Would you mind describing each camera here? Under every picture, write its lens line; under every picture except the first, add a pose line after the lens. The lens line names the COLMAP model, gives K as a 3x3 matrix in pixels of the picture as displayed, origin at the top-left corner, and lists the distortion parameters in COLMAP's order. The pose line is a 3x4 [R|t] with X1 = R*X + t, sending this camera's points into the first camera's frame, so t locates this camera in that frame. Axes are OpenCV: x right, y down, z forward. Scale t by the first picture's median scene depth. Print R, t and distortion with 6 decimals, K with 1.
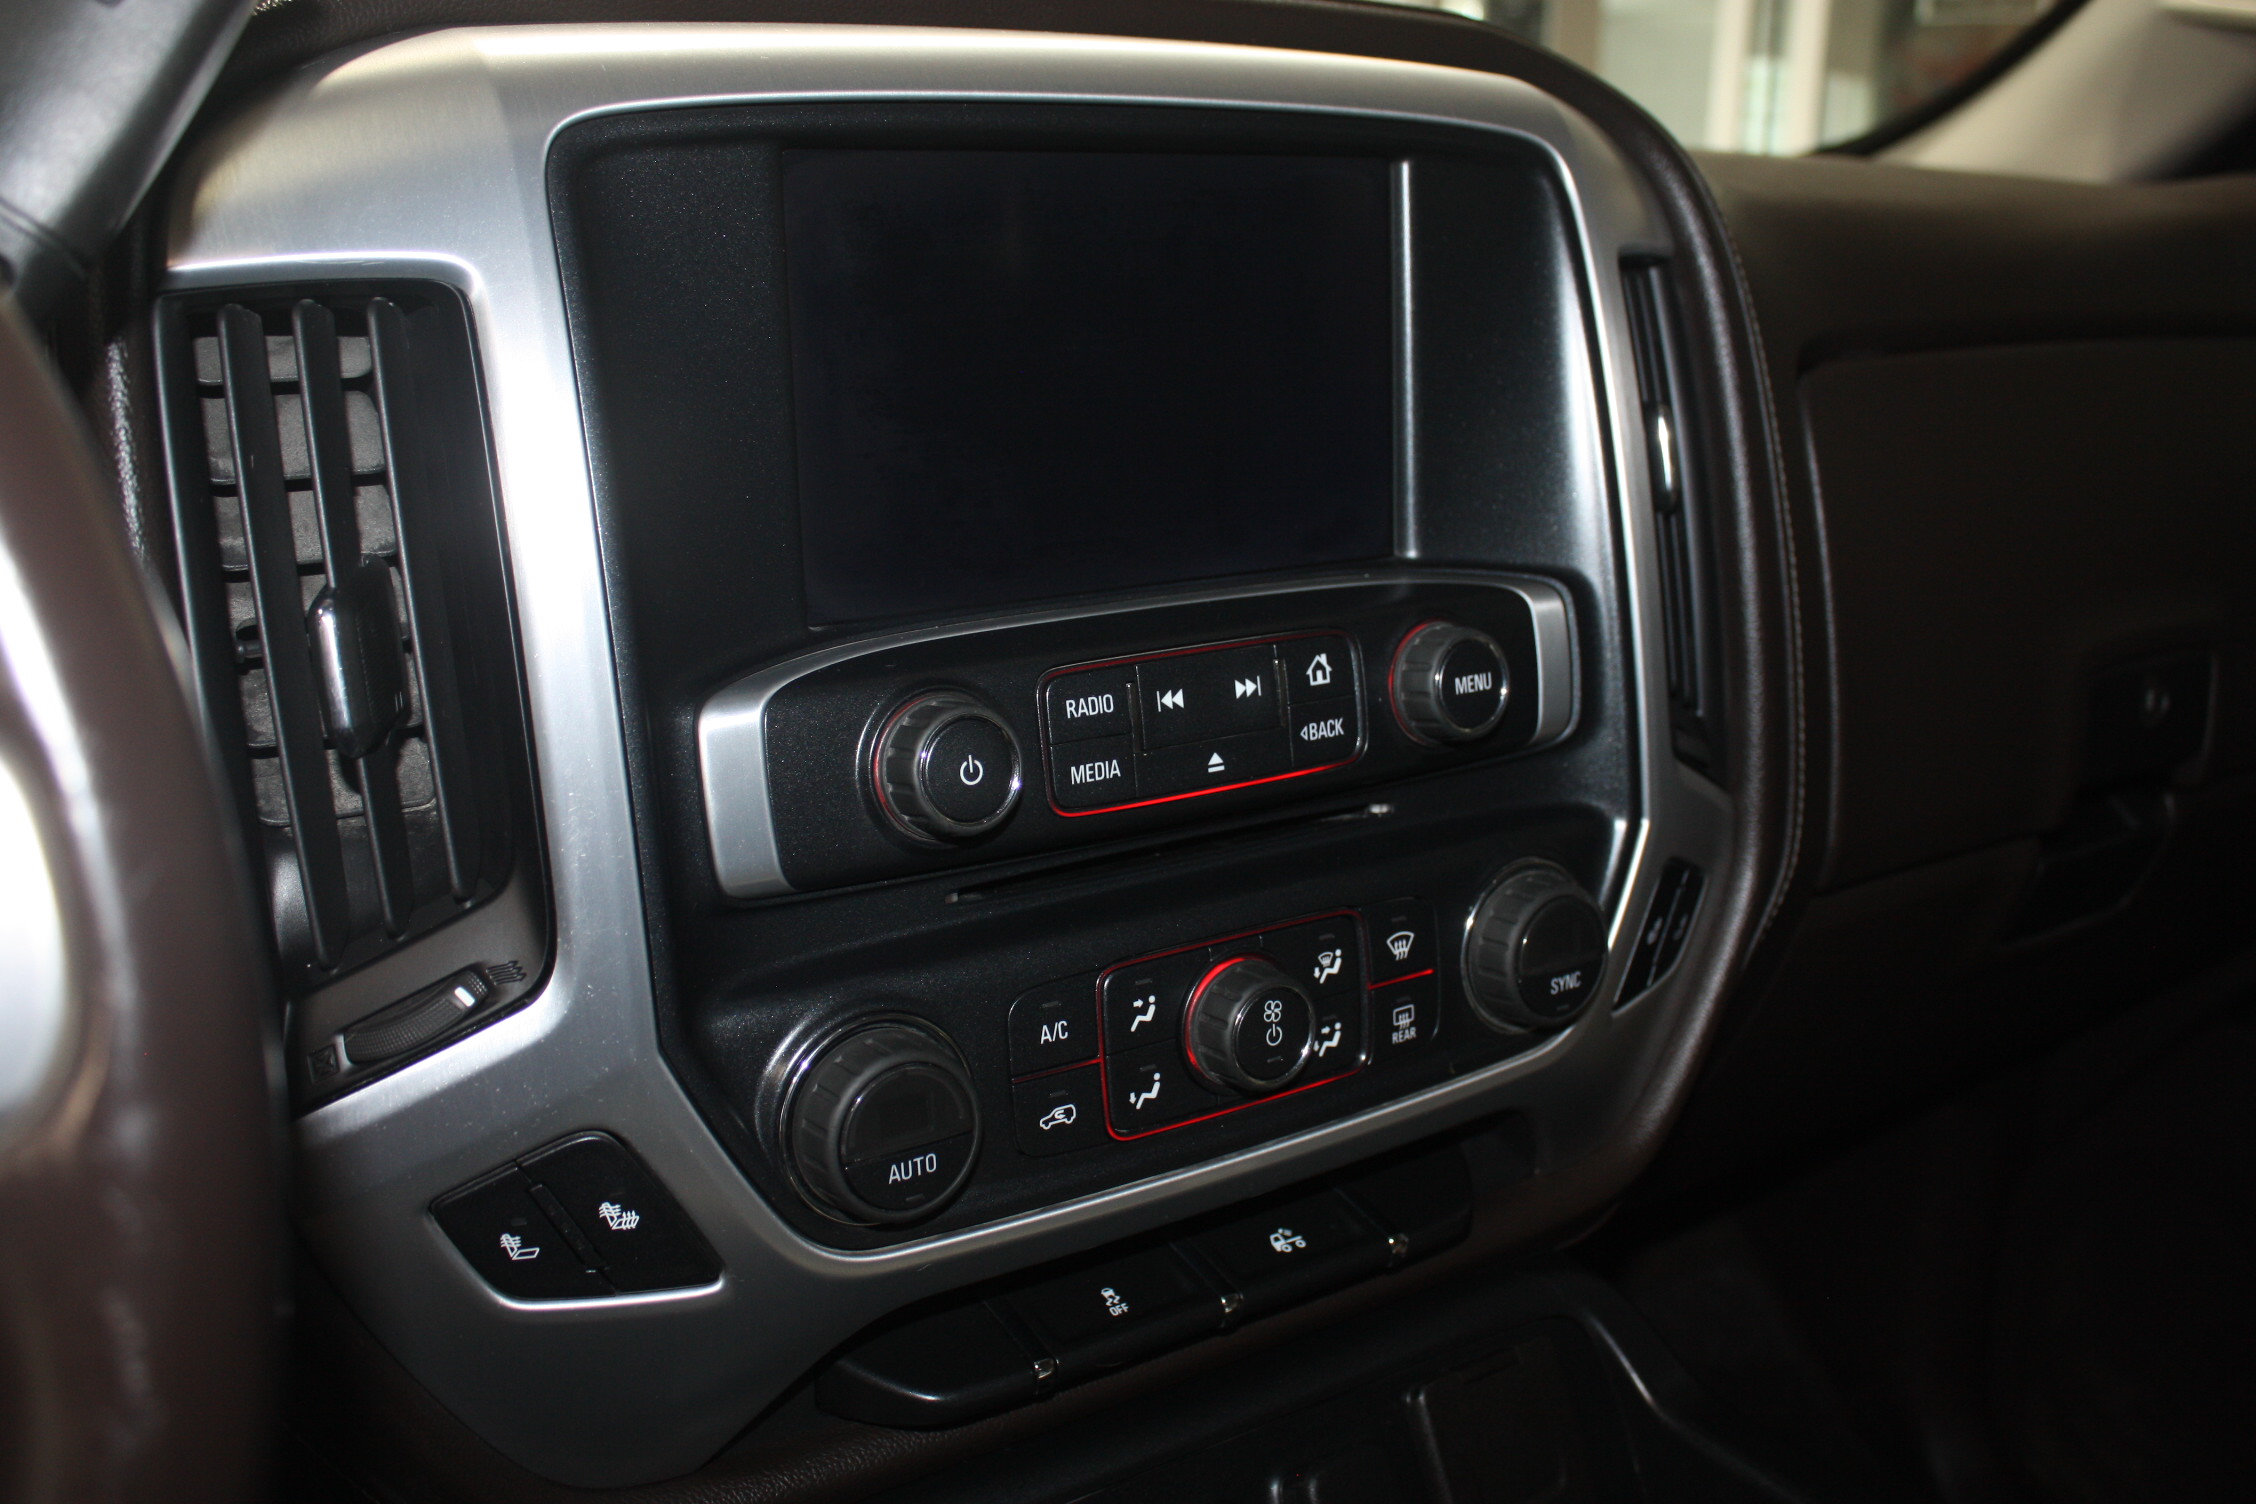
lens RADIAL K [[2154.9, 0, 1128.3], [0, 2154.9, 765.5], [0, 0, 1]] dist [0.007444, 0.000000]
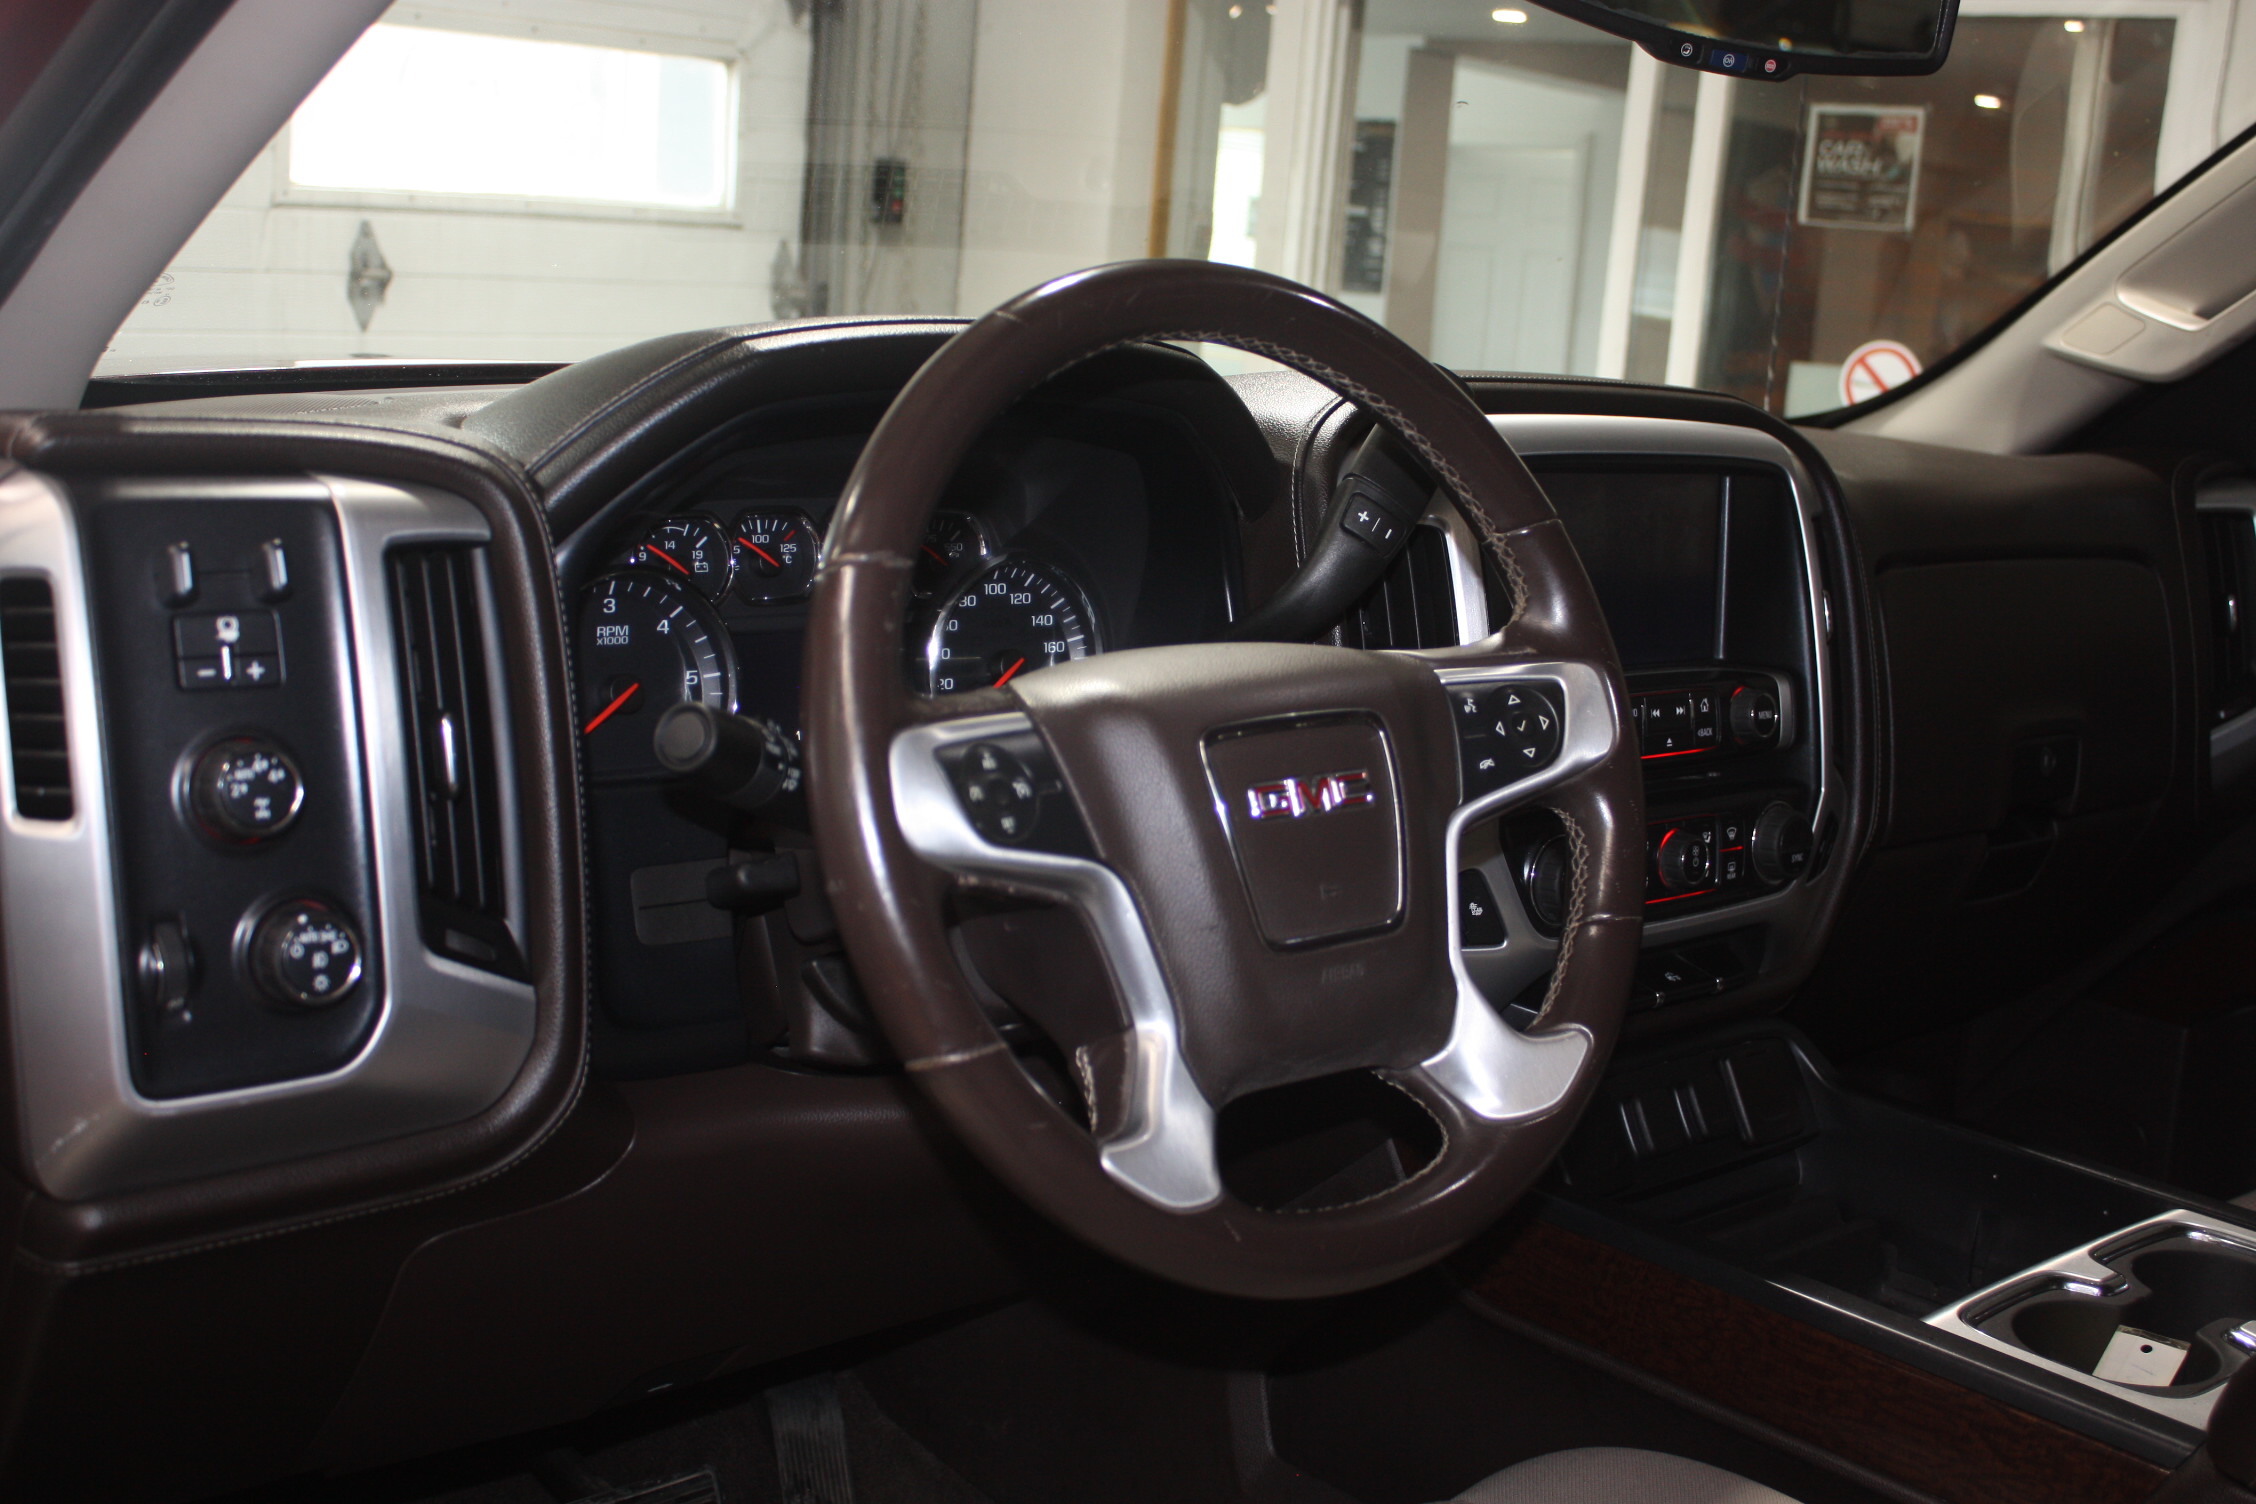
lens RADIAL K [[2519.4, 0, 1127.2], [0, 2519.4, 741.7], [0, 0, 1]] dist [0.022199, 0.000000]
pose [[0.993295, 0.028180, 0.112116, -0.743311], [-0.018379, 0.995994, -0.087513, 0.217271], [-0.114133, 0.084866, 0.989834, -1.416325]]
